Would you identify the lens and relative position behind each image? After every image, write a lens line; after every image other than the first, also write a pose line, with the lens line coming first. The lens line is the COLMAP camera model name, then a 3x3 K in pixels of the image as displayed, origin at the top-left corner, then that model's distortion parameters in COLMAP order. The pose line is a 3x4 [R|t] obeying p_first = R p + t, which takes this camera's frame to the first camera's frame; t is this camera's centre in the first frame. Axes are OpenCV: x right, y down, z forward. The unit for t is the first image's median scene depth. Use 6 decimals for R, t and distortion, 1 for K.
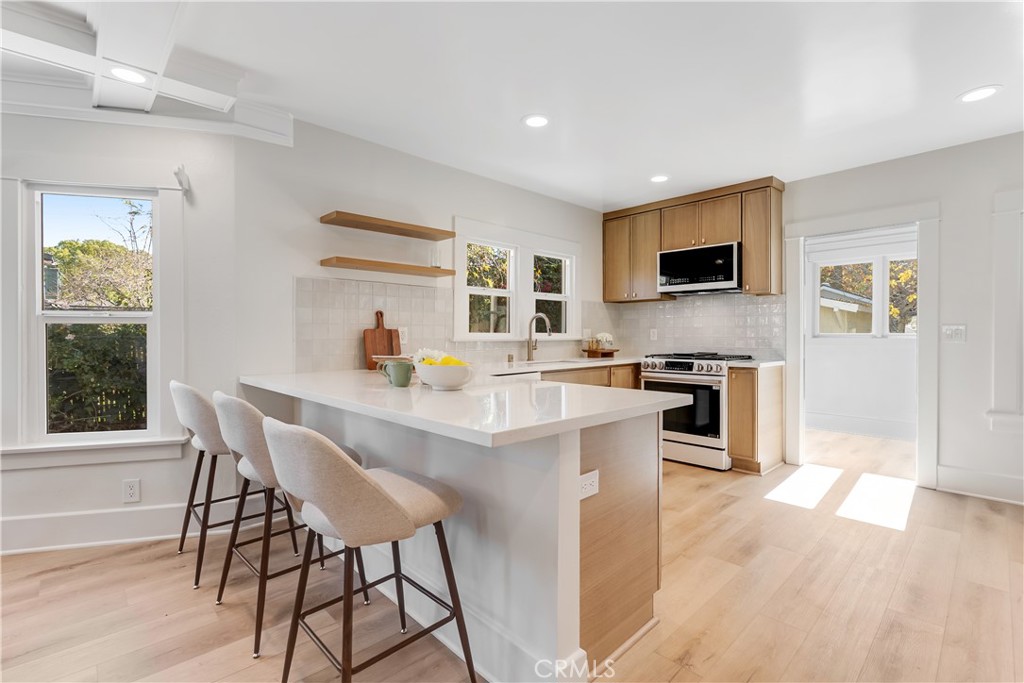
lens RADIAL K [[463.8, 0, 512.8], [0, 463.8, 336.0], [0, 0, 1]] dist [-0.002946, -0.000190]
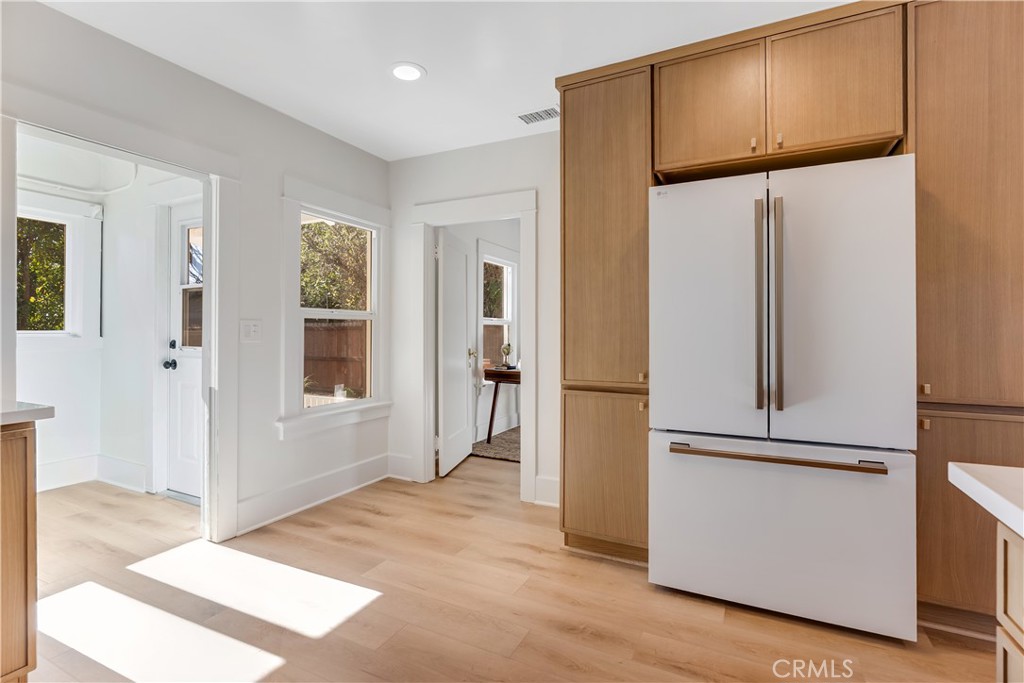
lens RADIAL K [[470.8, 0, 511.4], [0, 470.8, 333.4], [0, 0, 1]] dist [-0.004399, 0.001405]
pose [[-0.341996, 0.003554, 0.939695, 0.031660], [0.001373, 0.999994, -0.003282, 0.002425], [-0.939700, 0.000168, -0.341999, 0.685100]]
